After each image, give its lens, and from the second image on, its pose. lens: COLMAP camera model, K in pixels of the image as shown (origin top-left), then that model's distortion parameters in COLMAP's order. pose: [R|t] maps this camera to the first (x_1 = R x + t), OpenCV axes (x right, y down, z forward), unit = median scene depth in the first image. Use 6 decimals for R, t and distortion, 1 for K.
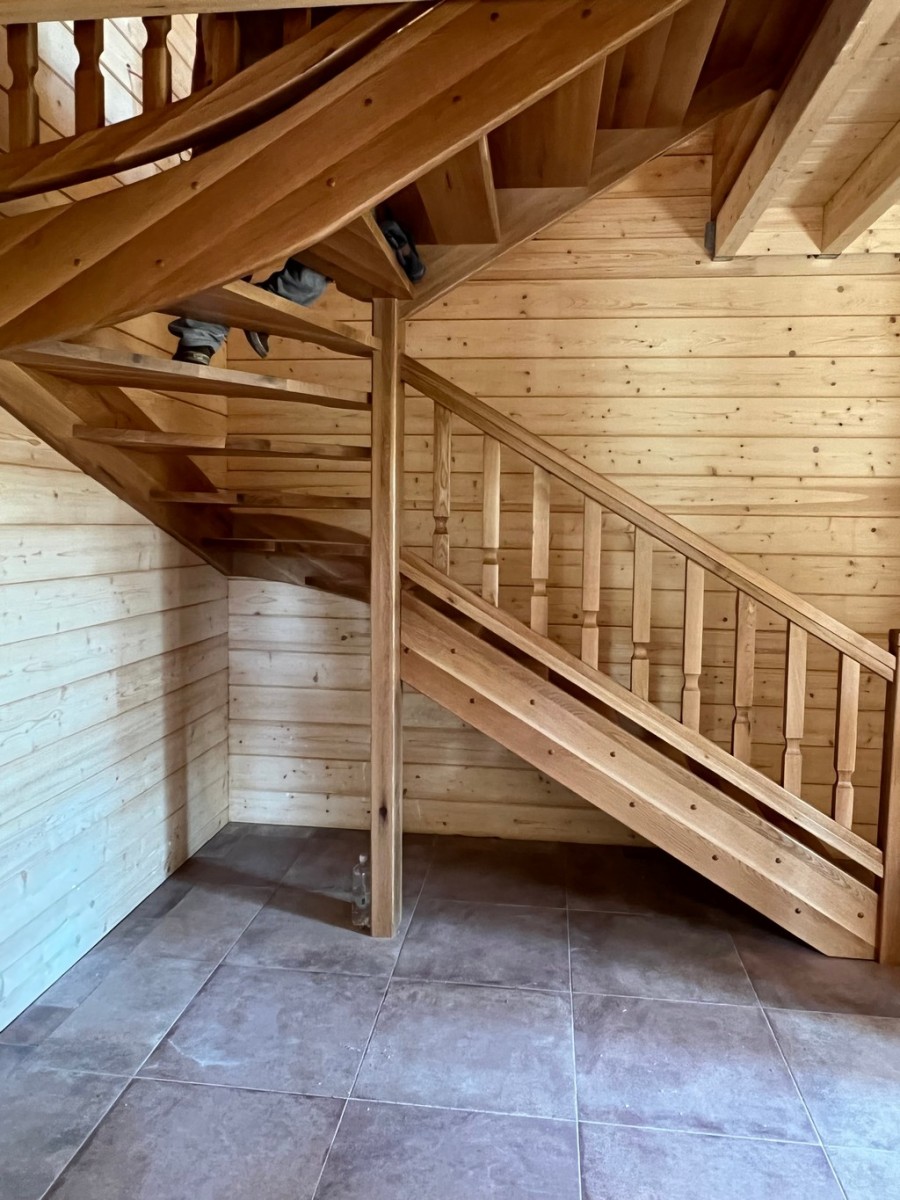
lens RADIAL K [[832.0, 0, 446.7], [0, 832.0, 595.2], [0, 0, 1]] dist [-0.001651, -0.001399]
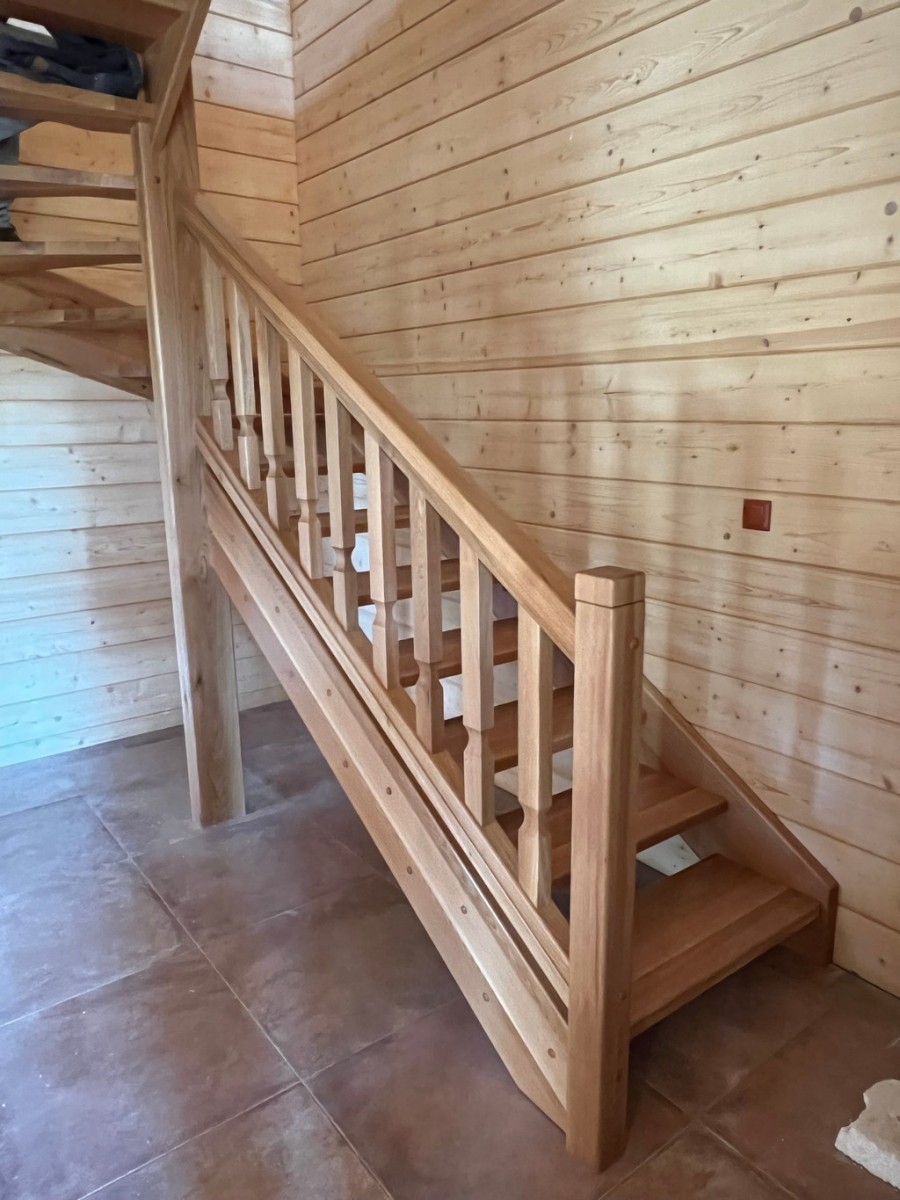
lens RADIAL K [[832.0, 0, 453.9], [0, 832.0, 595.9], [0, 0, 1]] dist [-0.001651, -0.001399]
pose [[0.703974, 0.135199, -0.697239, 0.795524], [-0.040063, 0.987710, 0.151073, -0.013885], [0.709095, -0.078418, 0.700739, 0.560208]]
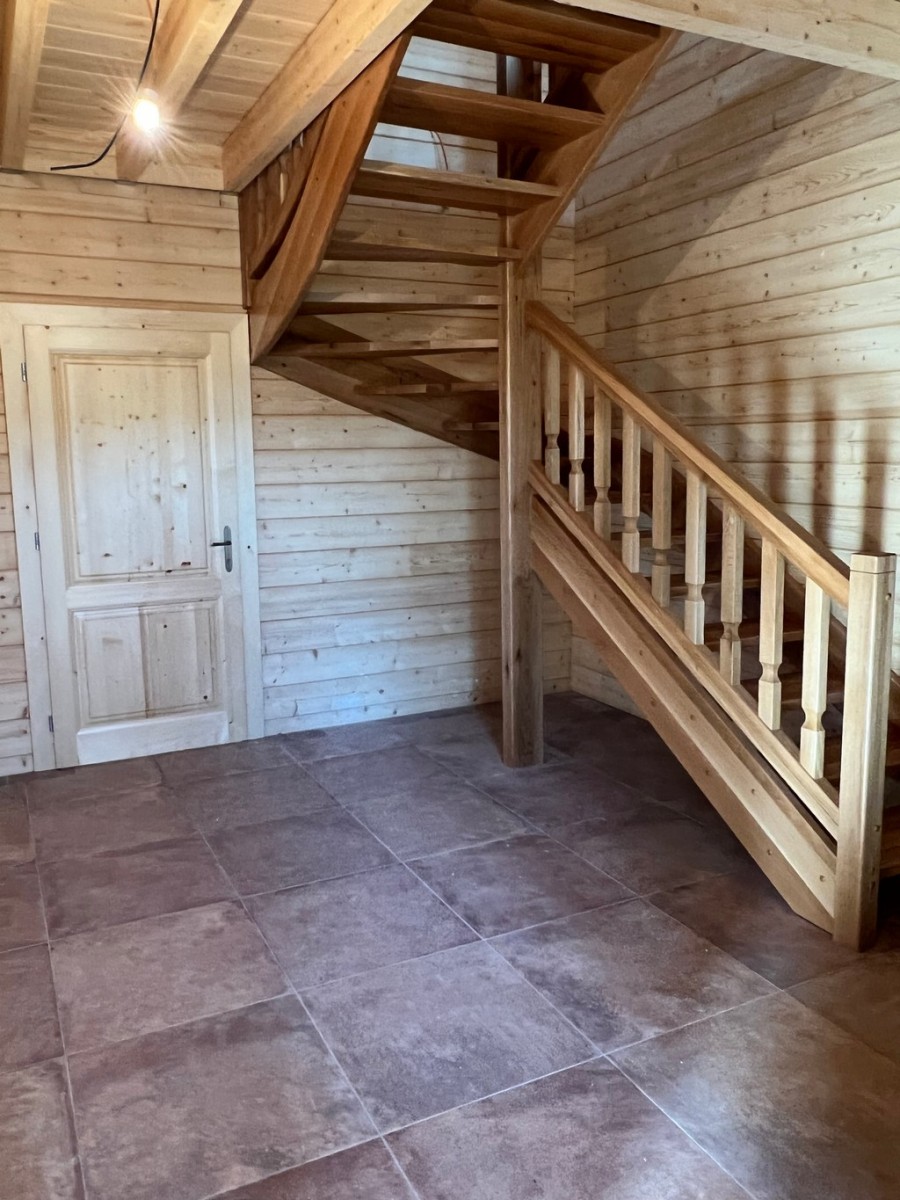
lens RADIAL K [[910.5, 0, 427.3], [0, 910.5, 585.3], [0, 0, 1]] dist [0.000245, -0.008704]
pose [[0.544705, 0.099994, -0.832645, 1.015333], [-0.046711, 0.994942, 0.088926, 0.014008], [0.837326, -0.009545, 0.546621, 0.133140]]
